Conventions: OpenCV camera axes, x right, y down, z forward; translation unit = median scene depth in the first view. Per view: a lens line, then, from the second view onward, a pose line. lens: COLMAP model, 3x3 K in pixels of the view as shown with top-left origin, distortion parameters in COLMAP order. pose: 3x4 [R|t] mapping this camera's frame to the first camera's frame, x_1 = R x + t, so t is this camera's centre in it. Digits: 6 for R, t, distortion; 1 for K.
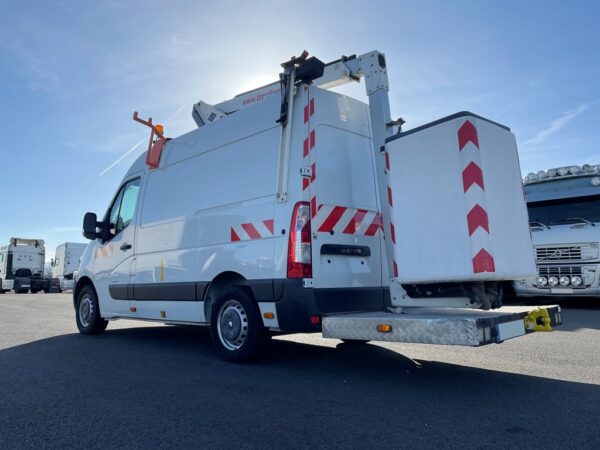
lens RADIAL K [[459.7, 0, 300.0], [0, 459.7, 225.0], [0, 0, 1]] dist [0.047734, -0.006160]
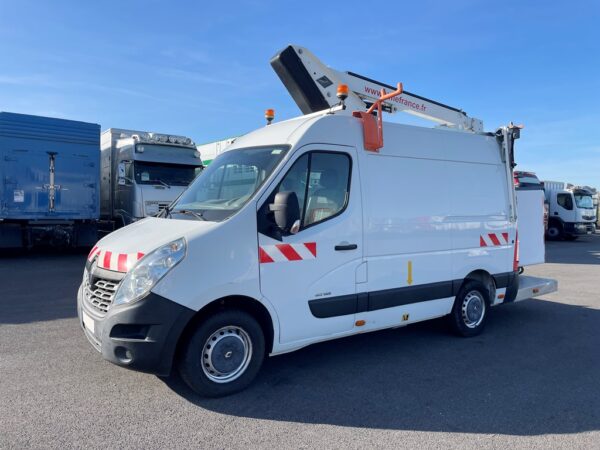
lens RADIAL K [[459.7, 0, 300.0], [0, 459.7, 225.0], [0, 0, 1]] dist [0.047734, -0.006160]
pose [[0.205154, -0.026322, 0.978376, -1.452483], [-0.136004, 0.989173, 0.055131, -0.024708], [-0.969234, -0.144373, 0.199352, 1.189075]]
